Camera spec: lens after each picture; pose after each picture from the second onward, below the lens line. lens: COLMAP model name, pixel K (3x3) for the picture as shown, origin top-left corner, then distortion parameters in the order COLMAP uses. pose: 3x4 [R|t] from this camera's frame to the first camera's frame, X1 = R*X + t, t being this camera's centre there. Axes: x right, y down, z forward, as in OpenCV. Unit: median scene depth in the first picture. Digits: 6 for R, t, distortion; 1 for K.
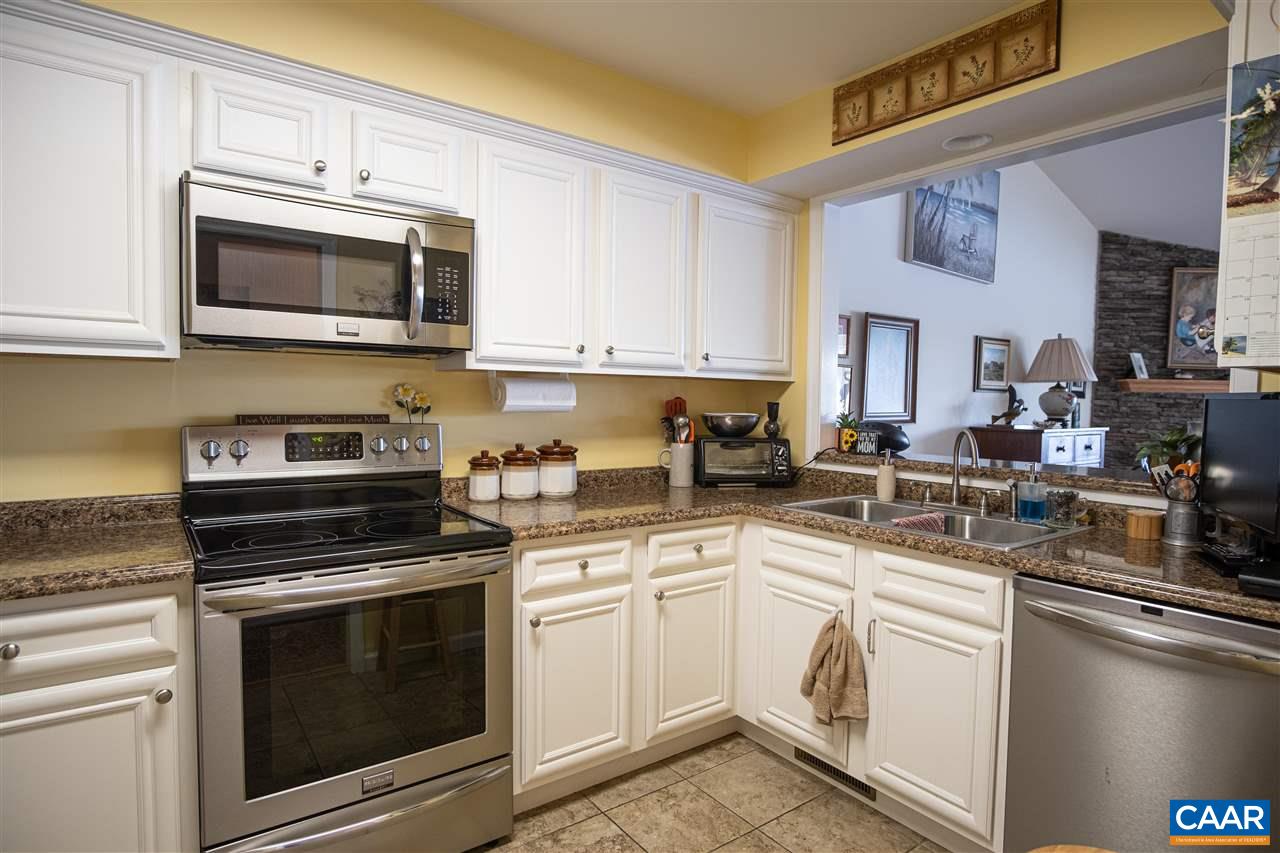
lens RADIAL K [[686.1, 0, 653.0], [0, 686.1, 427.6], [0, 0, 1]] dist [-0.030497, 0.006888]
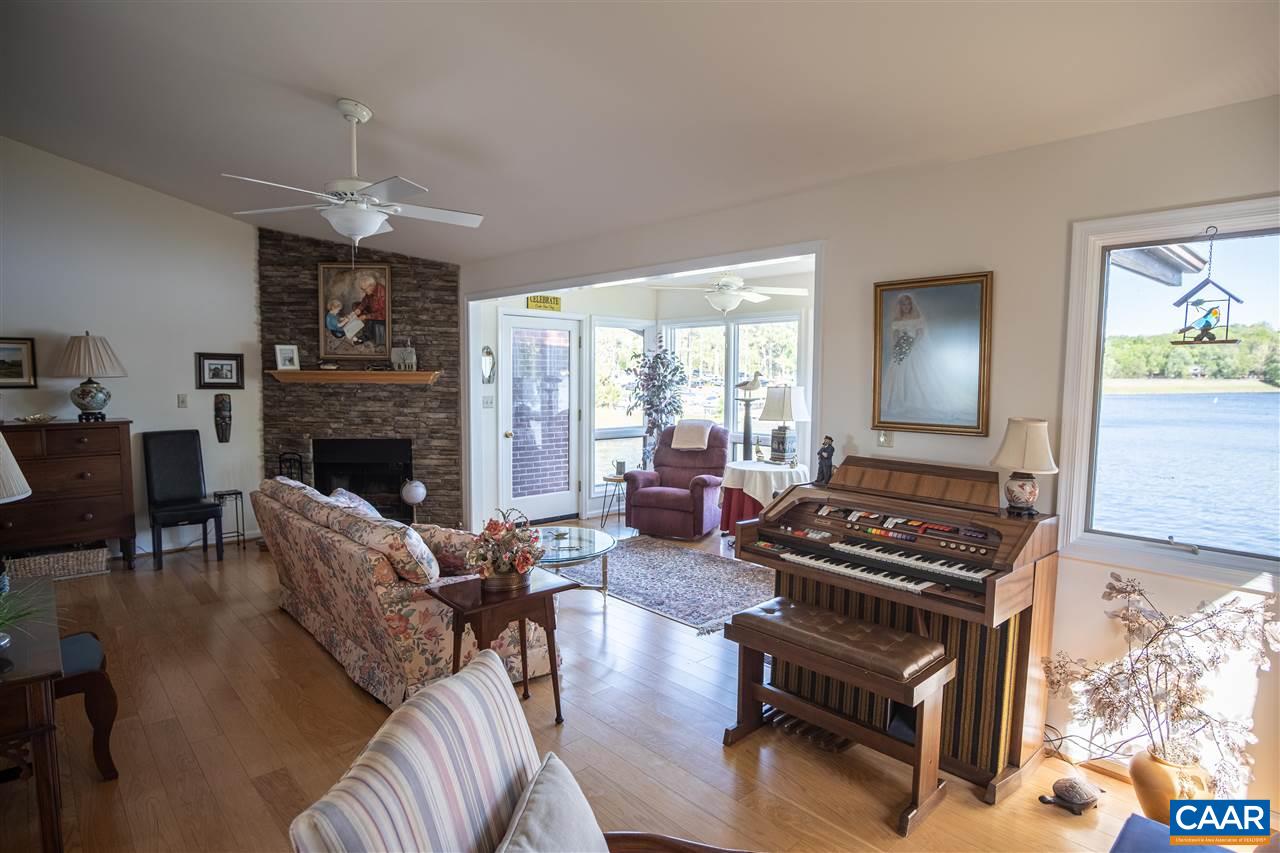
lens RADIAL K [[686.1, 0, 643.8], [0, 686.1, 430.4], [0, 0, 1]] dist [-0.030497, 0.006888]
pose [[0.995063, -0.017647, 0.097666, 1.152851], [0.013666, 0.999054, 0.041280, -0.014194], [-0.098302, -0.039742, 0.994363, -0.106249]]
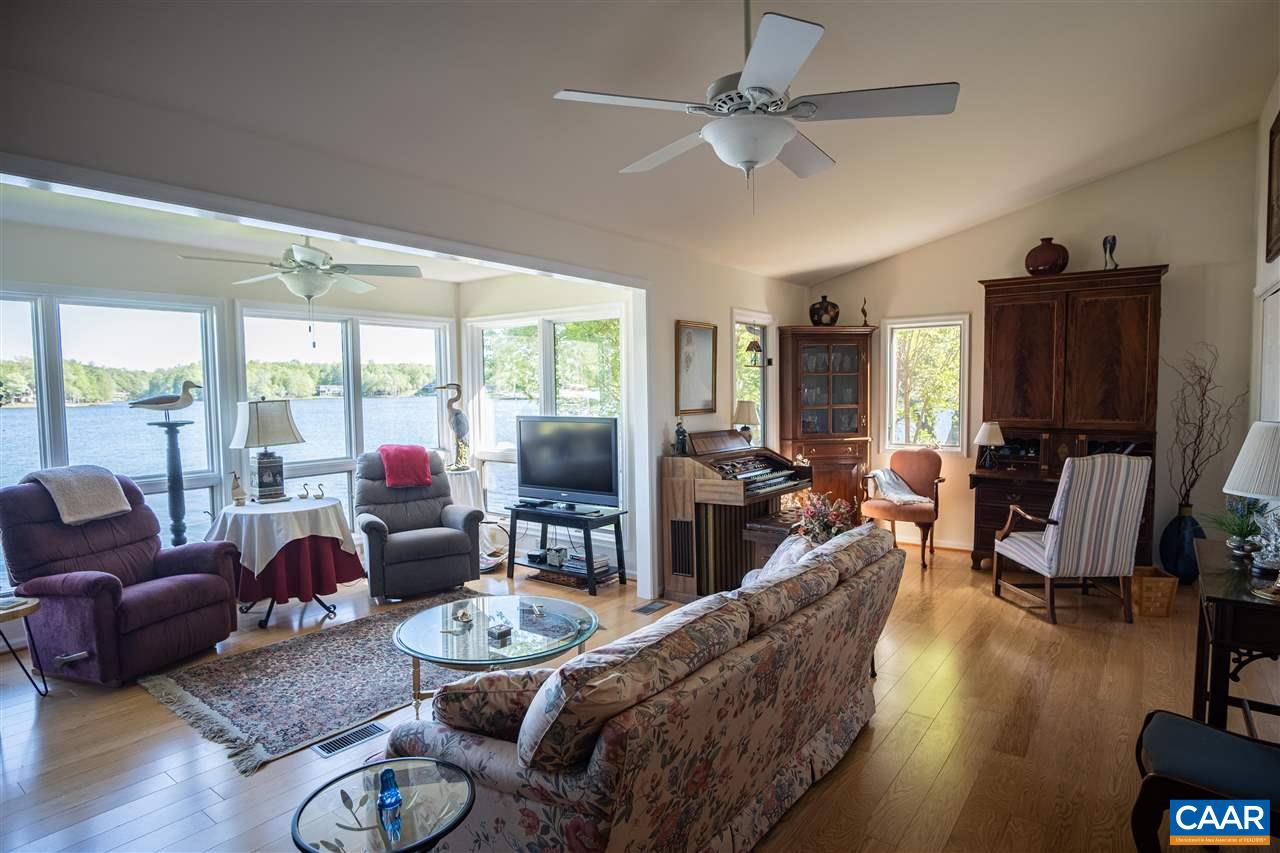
lens RADIAL K [[686.1, 0, 642.3], [0, 686.1, 431.2], [0, 0, 1]] dist [-0.030497, 0.006888]
pose [[-0.278864, -0.071843, 0.957640, 0.583448], [0.048482, 0.994873, 0.088754, -0.048662], [-0.959106, 0.071179, -0.273951, 0.712609]]
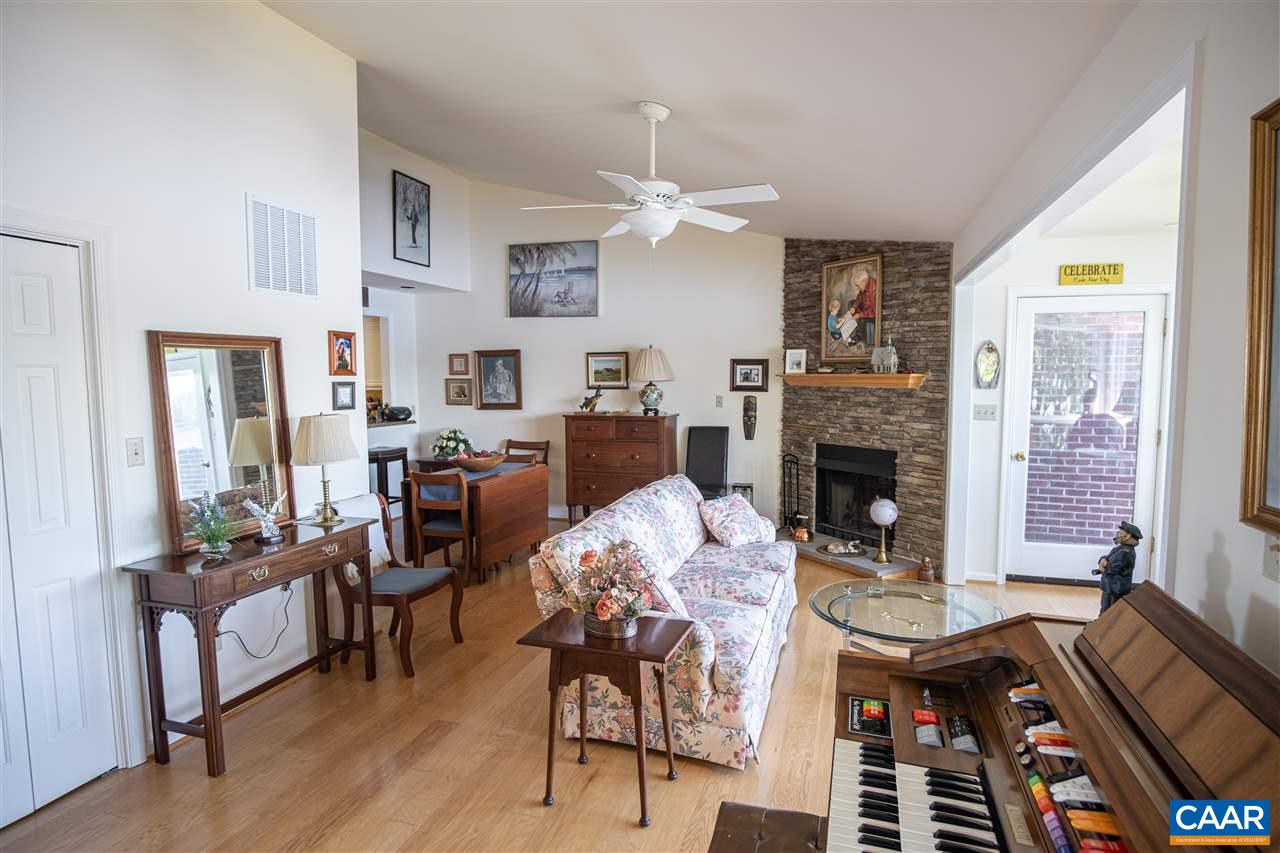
lens RADIAL K [[686.1, 0, 650.2], [0, 686.1, 430.2], [0, 0, 1]] dist [-0.030497, 0.006888]
pose [[0.586457, 0.045246, -0.808715, 1.453154], [-0.020104, 0.998944, 0.041310, -0.022319], [0.809731, -0.007968, 0.586748, 0.173825]]
